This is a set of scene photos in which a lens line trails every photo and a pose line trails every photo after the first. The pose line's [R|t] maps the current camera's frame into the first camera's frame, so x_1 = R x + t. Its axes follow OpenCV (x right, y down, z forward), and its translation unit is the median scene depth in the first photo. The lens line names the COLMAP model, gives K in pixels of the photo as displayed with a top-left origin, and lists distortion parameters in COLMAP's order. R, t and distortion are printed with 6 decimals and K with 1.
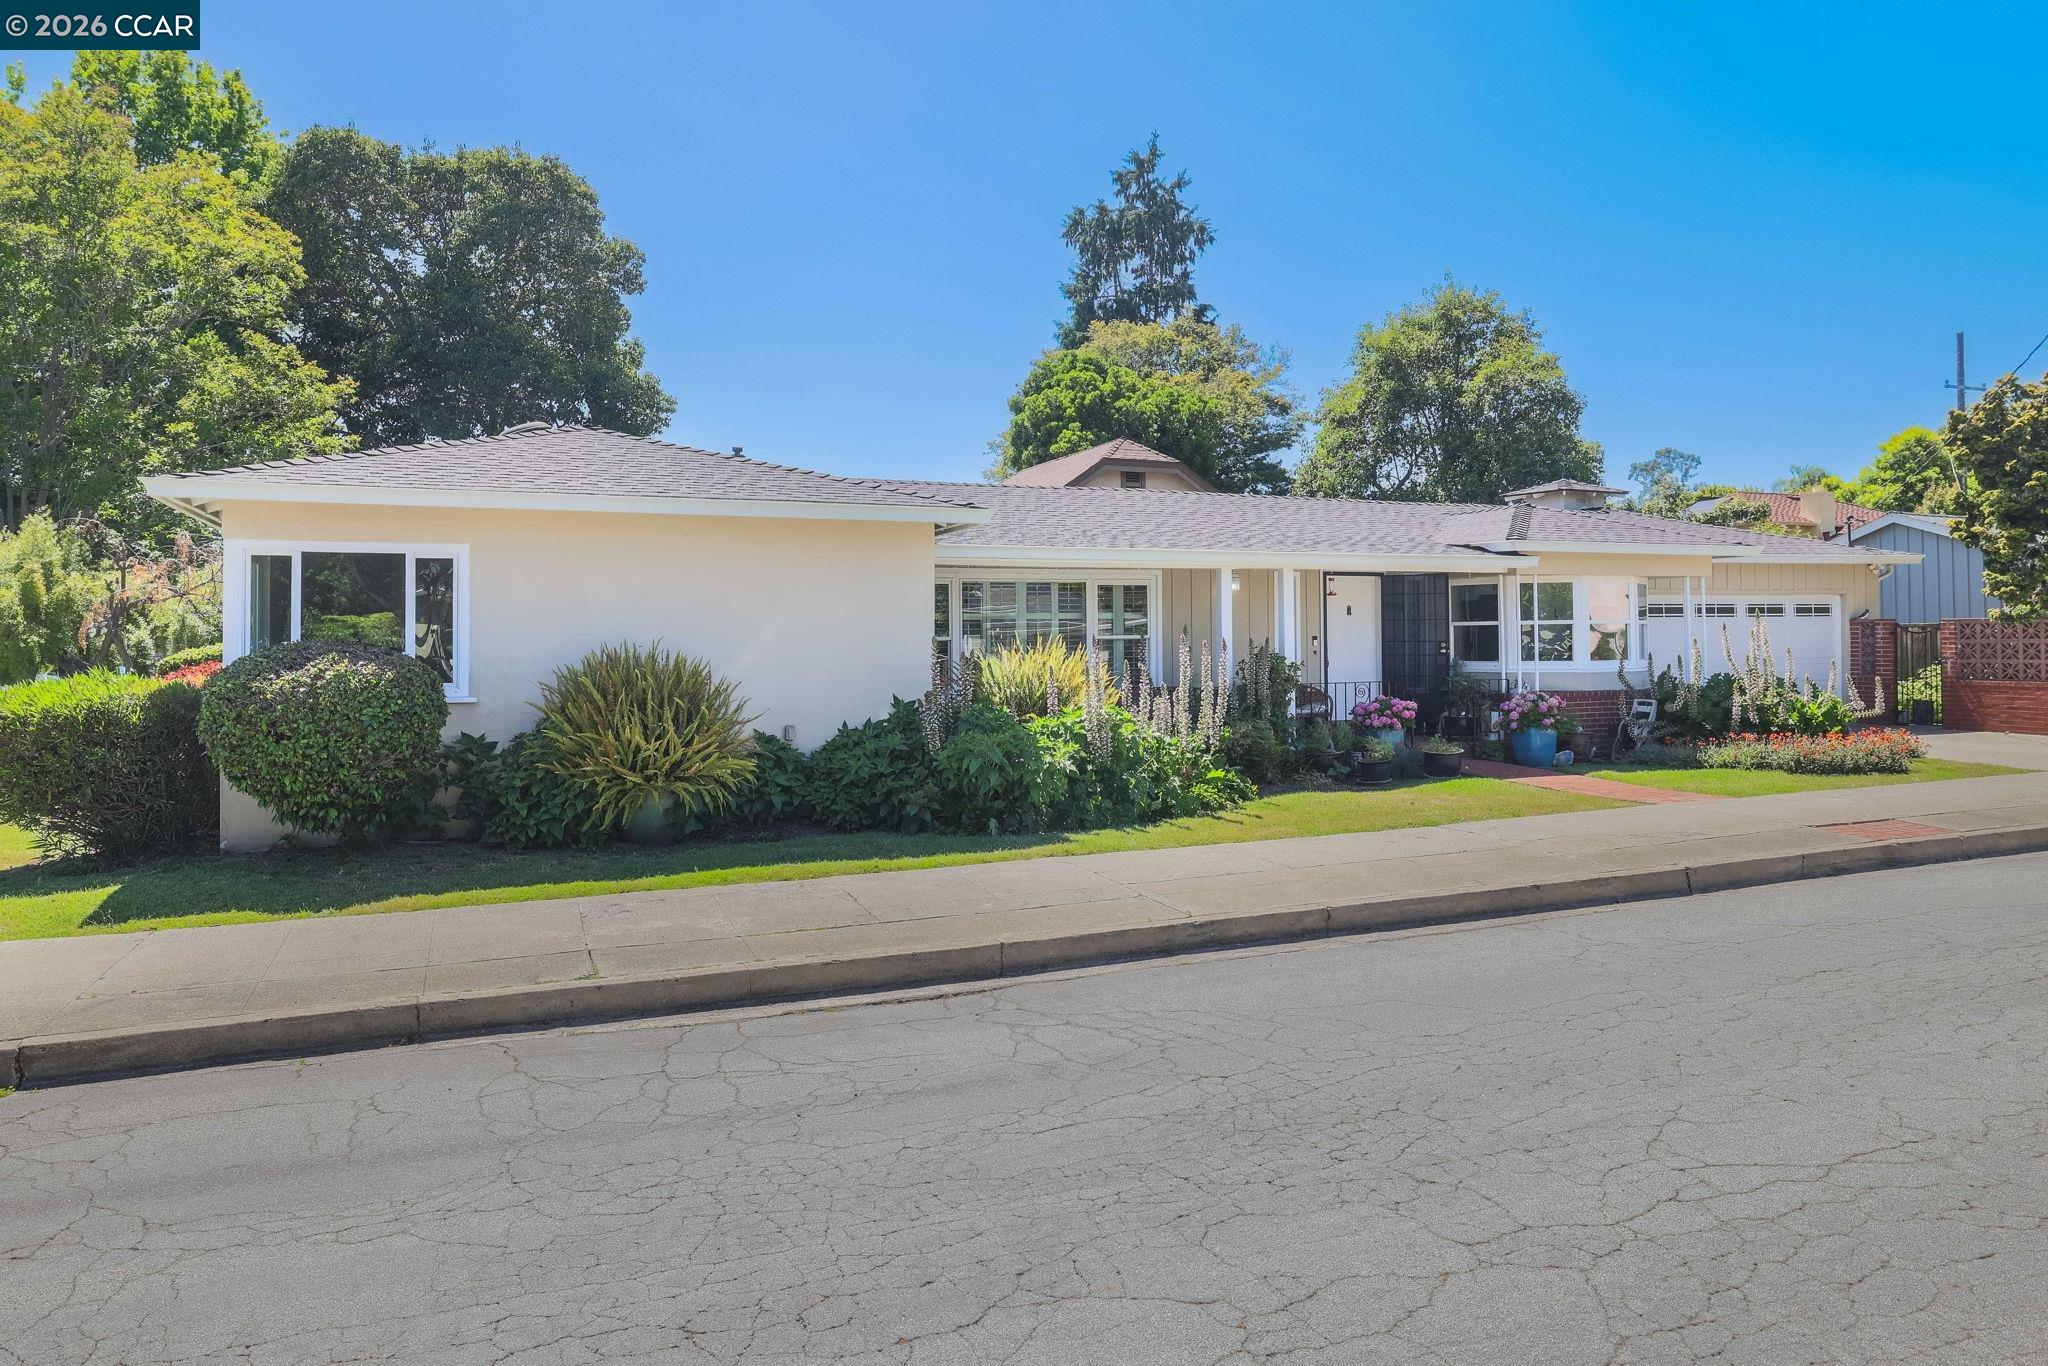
lens RADIAL K [[1135.3, 0, 1007.6], [0, 1135.3, 627.0], [0, 0, 1]] dist [-0.025443, 0.002407]
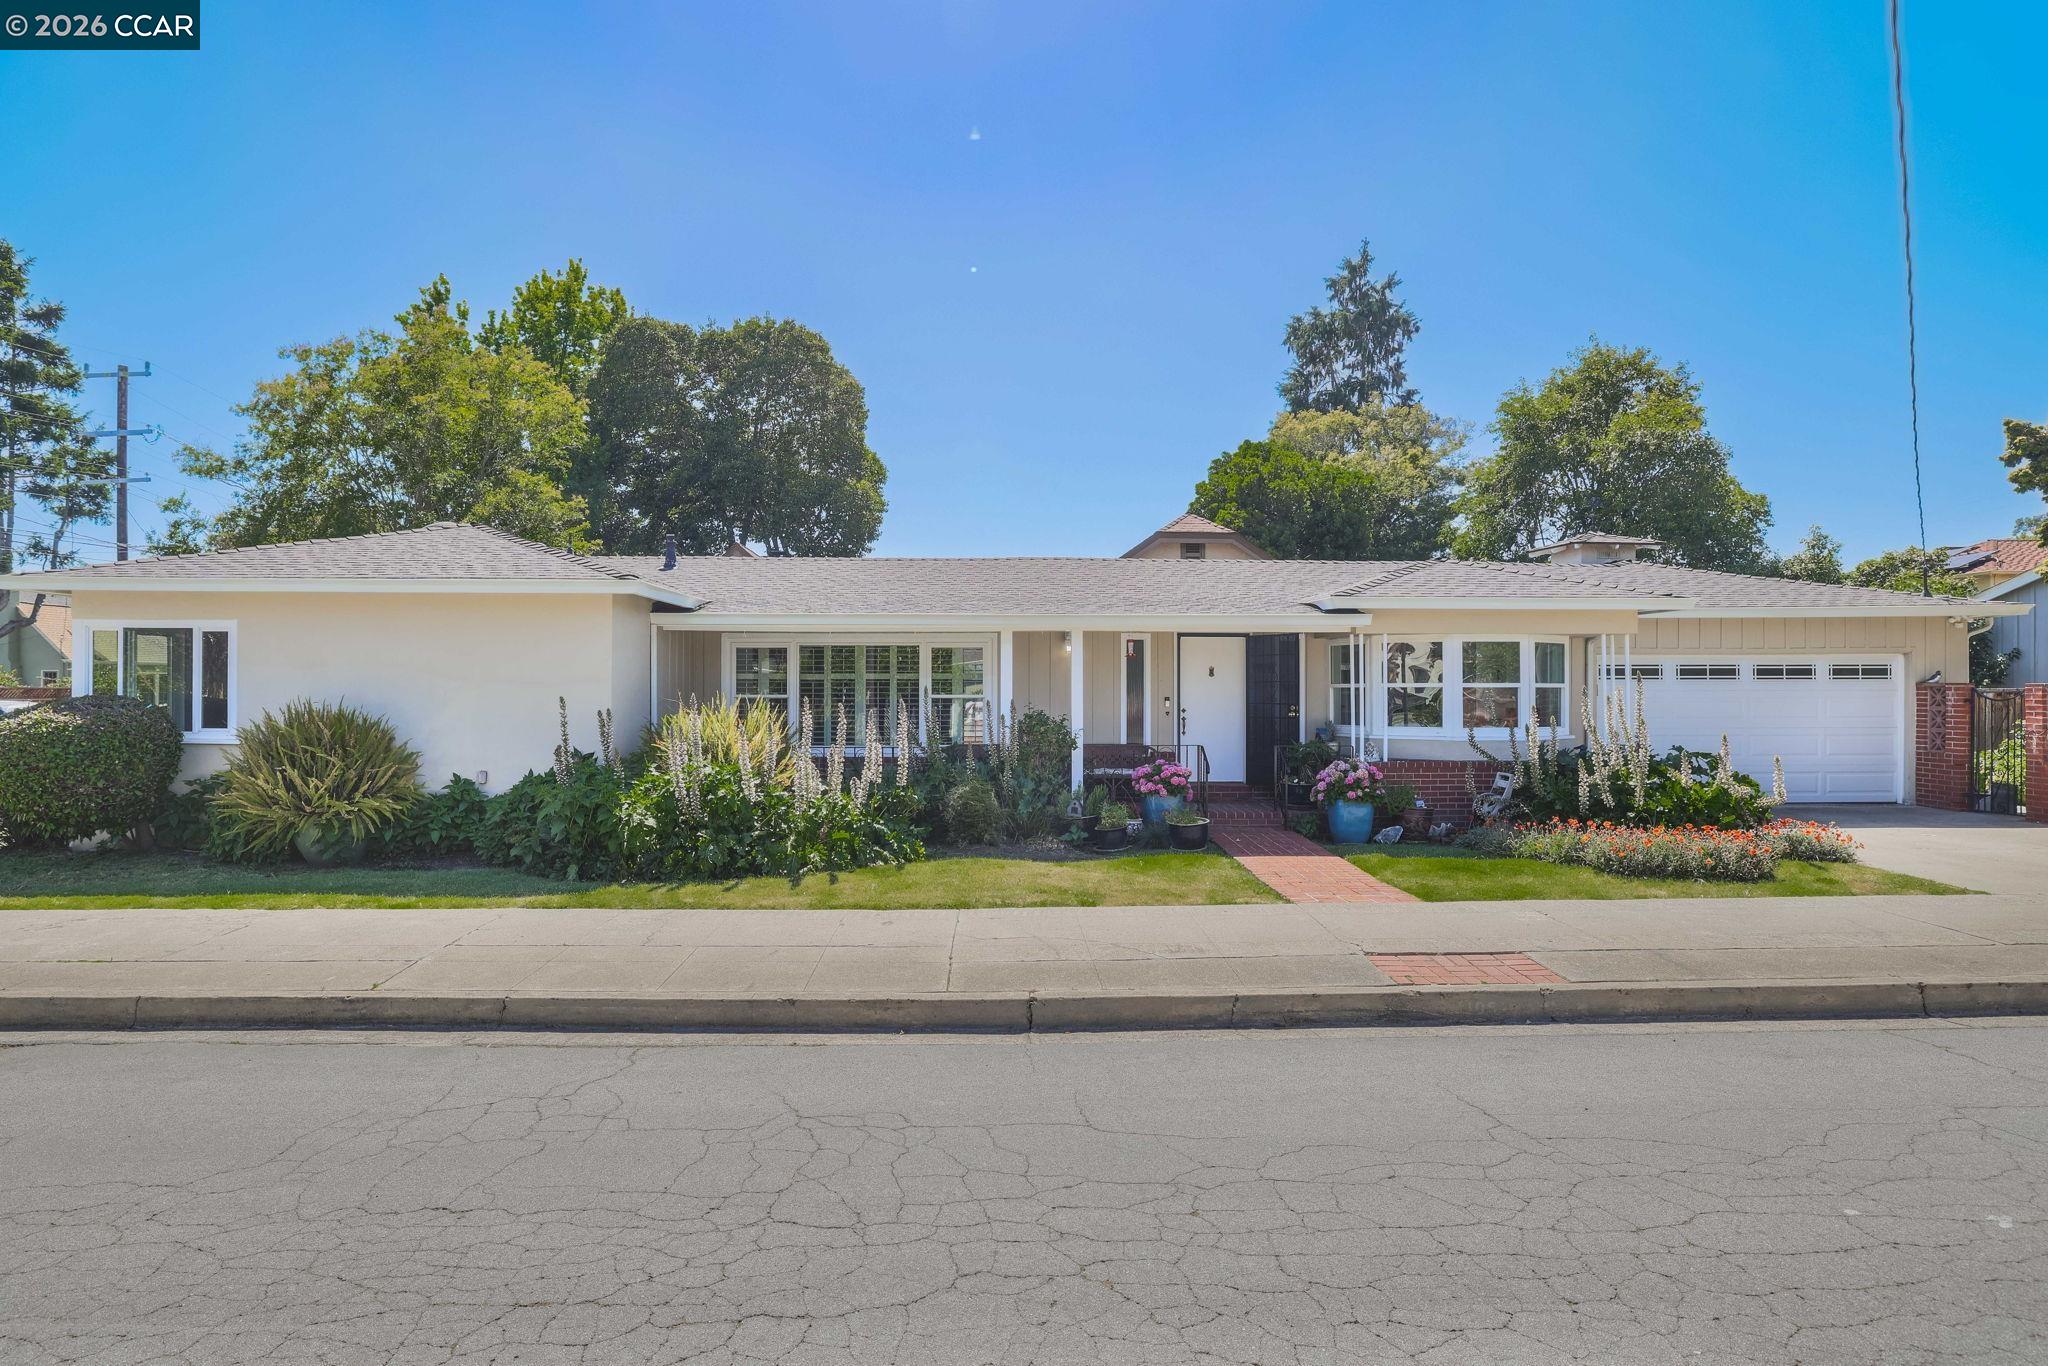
lens RADIAL K [[916.2, 0, 1022.7], [0, 916.2, 687.5], [0, 0, 1]] dist [-0.038816, 0.011351]
pose [[0.948510, 0.007301, -0.316663, 0.348345], [-0.005276, 0.999960, 0.007252, -0.004851], [0.316703, -0.005208, 0.948510, 0.166378]]
